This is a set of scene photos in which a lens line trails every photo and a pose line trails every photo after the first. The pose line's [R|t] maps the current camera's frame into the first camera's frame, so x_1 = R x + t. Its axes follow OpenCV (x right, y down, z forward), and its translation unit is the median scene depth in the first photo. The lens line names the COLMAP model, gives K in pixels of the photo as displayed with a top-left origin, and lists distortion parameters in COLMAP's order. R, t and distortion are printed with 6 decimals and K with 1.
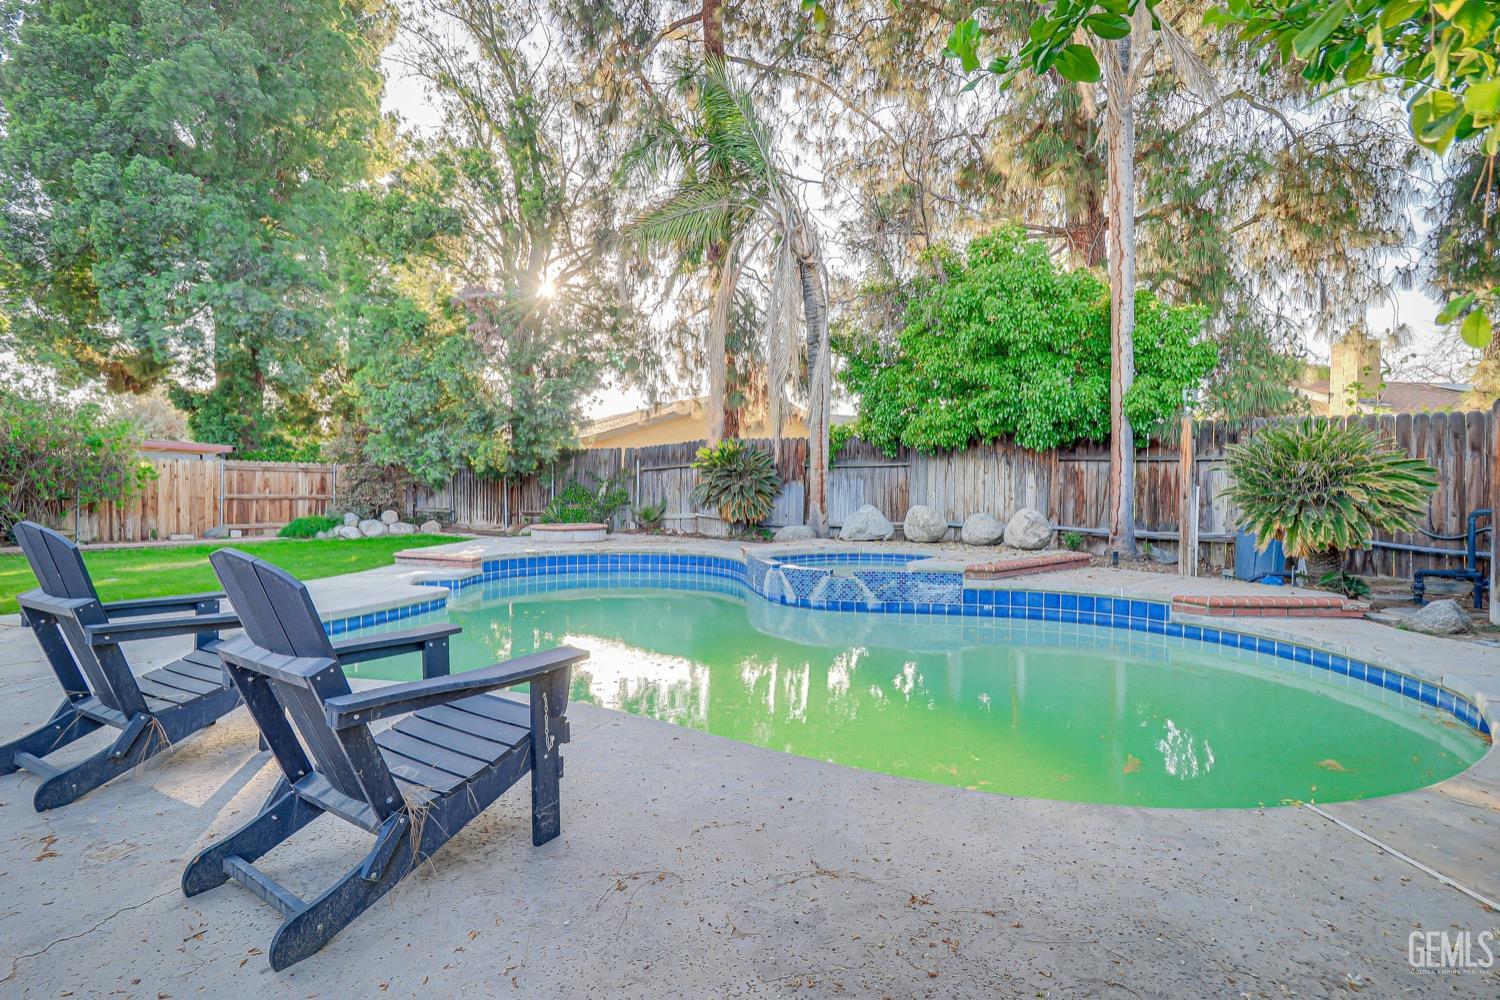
lens RADIAL K [[725.2, 0, 777.3], [0, 725.2, 495.4], [0, 0, 1]] dist [0.012864, -0.022990]
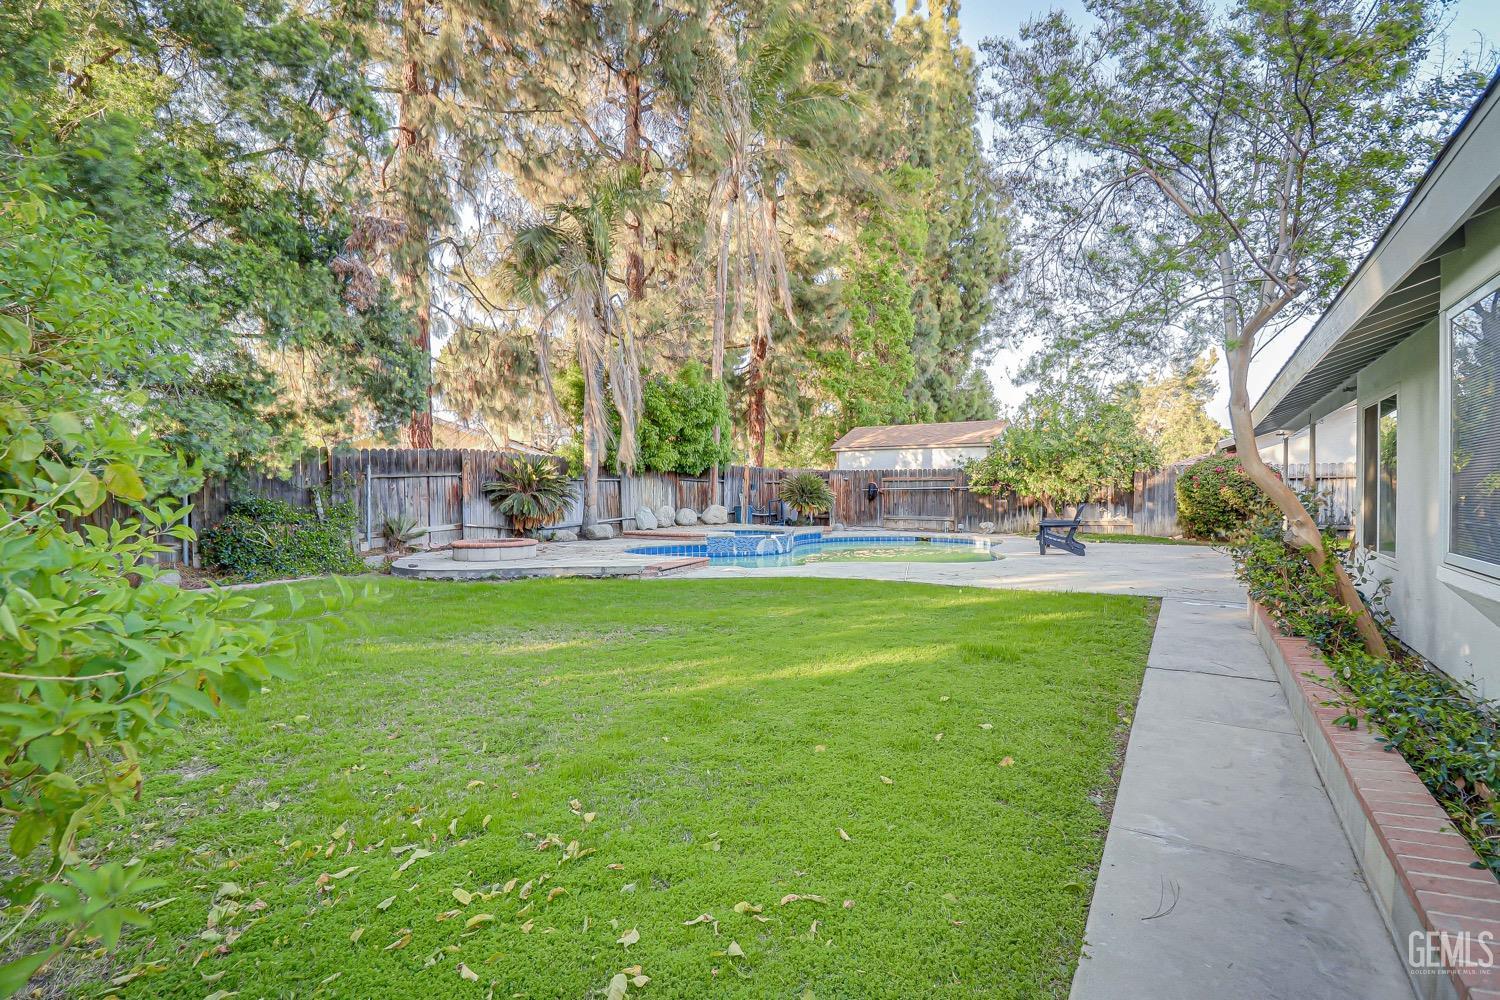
lens RADIAL K [[711.4, 0, 747.5], [0, 711.4, 507.1], [0, 0, 1]] dist [0.001341, -0.011736]
pose [[-0.059384, -0.030605, 0.997766, -1.517037], [0.008712, 0.999476, 0.031176, -0.034148], [-0.998197, 0.010544, -0.059086, 0.929530]]
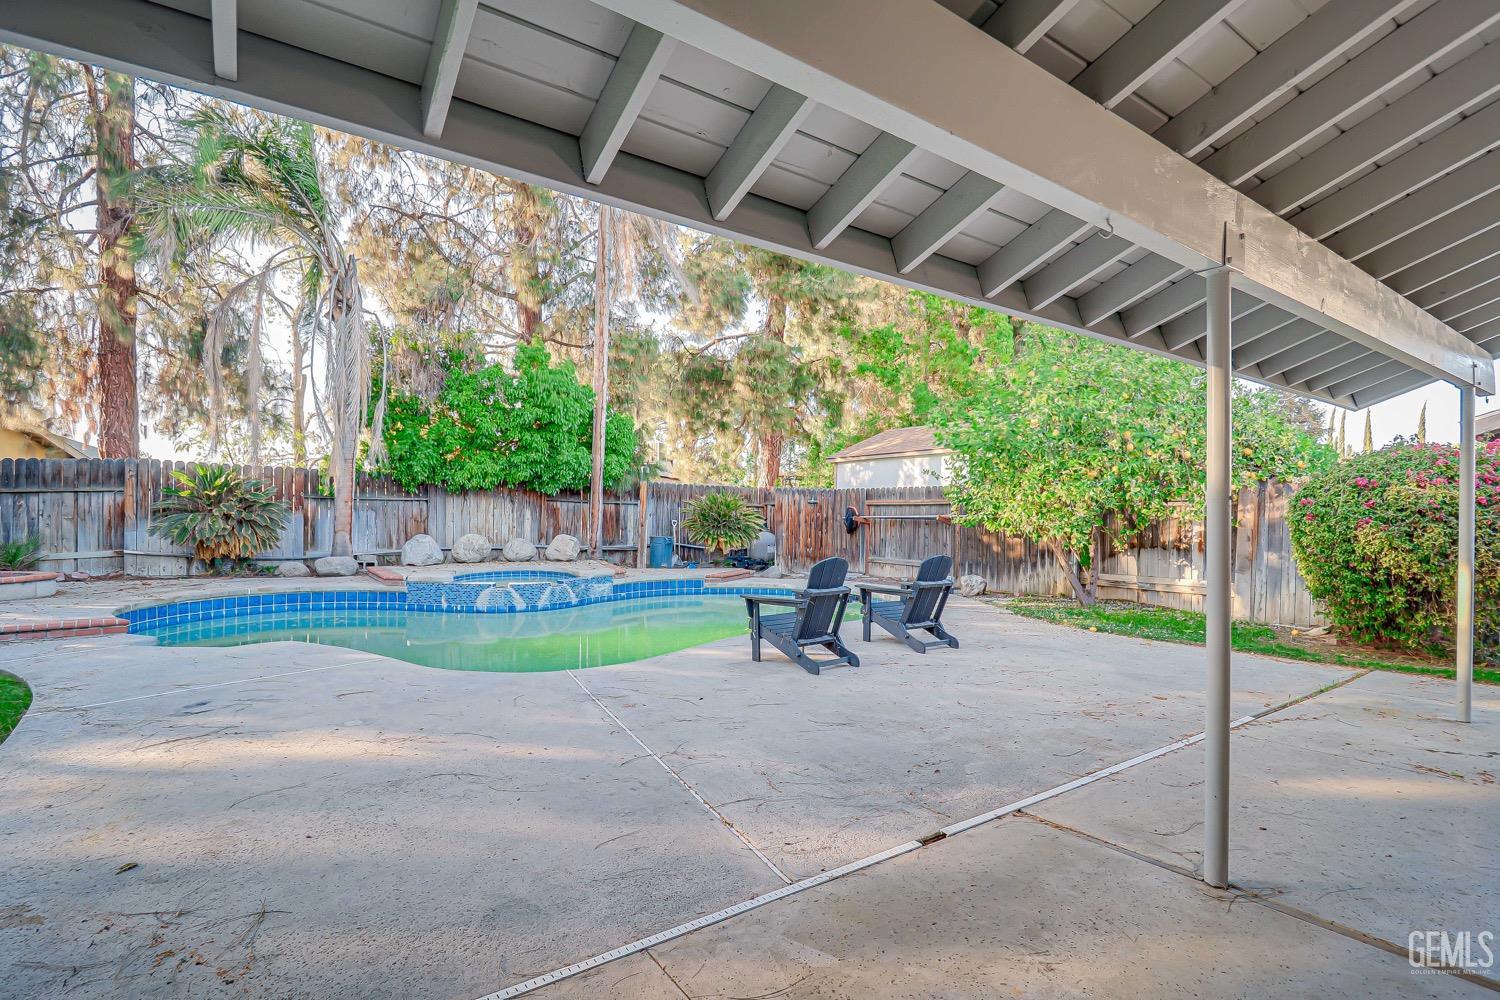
lens RADIAL K [[711.4, 0, 747.5], [0, 711.4, 507.1], [0, 0, 1]] dist [0.001341, -0.011736]
pose [[0.353205, 0.005061, 0.935532, -0.824231], [-0.003562, 0.999985, -0.004065, -0.030881], [-0.935539, -0.001897, 0.353218, 0.102399]]
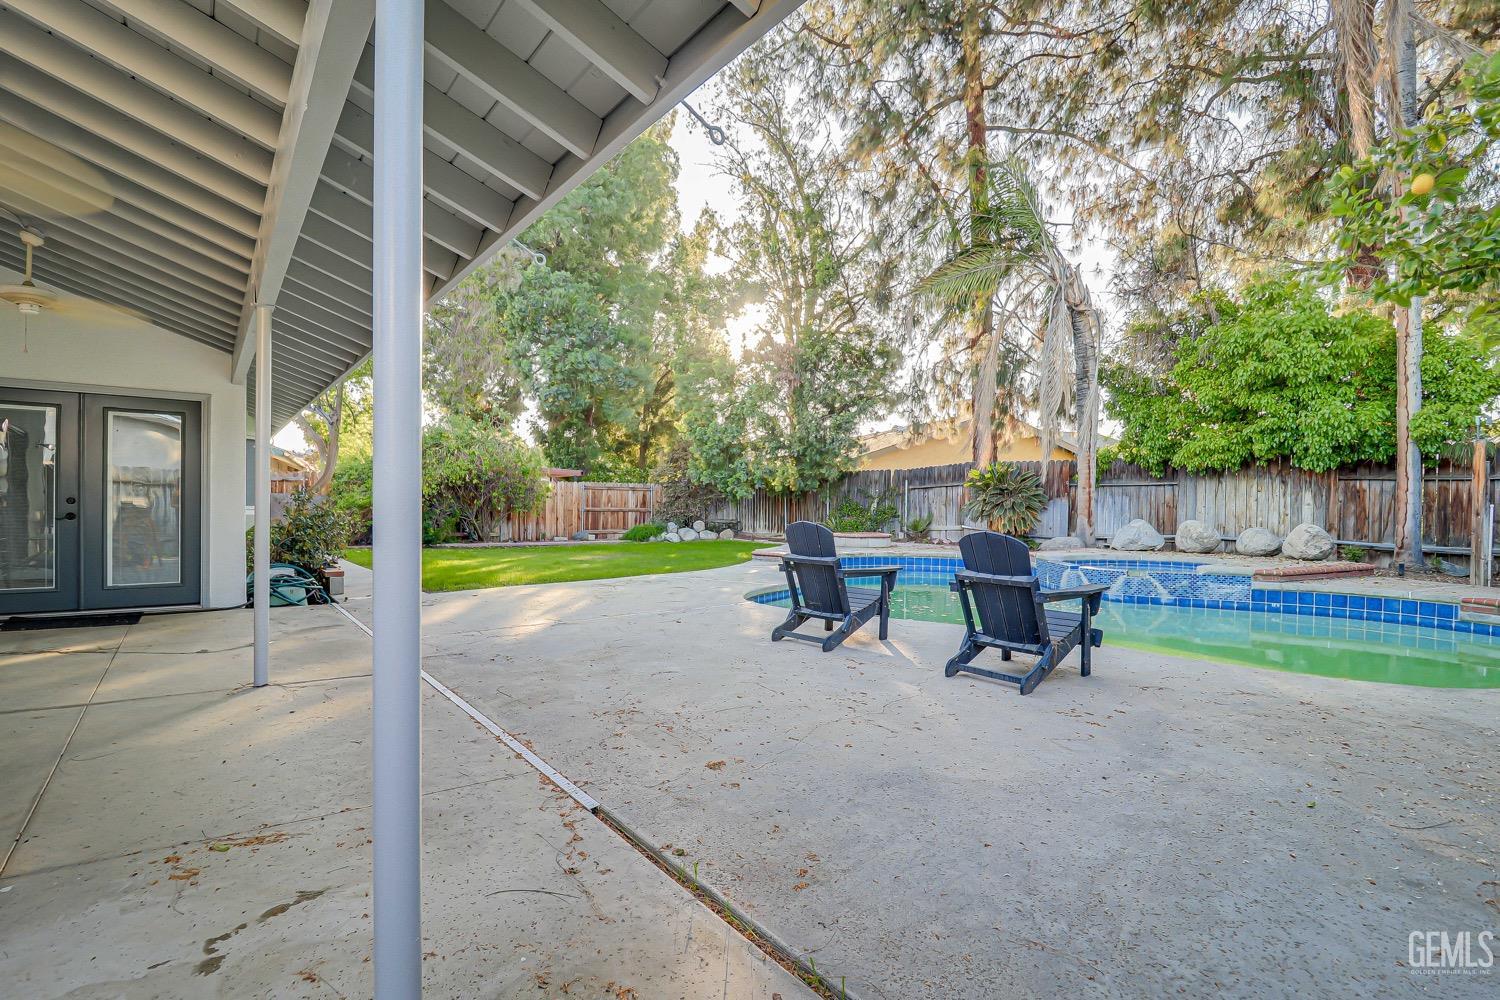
lens RADIAL K [[711.4, 0, 747.5], [0, 711.4, 507.1], [0, 0, 1]] dist [0.001341, -0.011736]
pose [[0.954257, 0.003480, -0.298966, -0.137385], [-0.004390, 0.999988, -0.002373, -0.000992], [0.298954, 0.003577, 0.954261, -0.271387]]
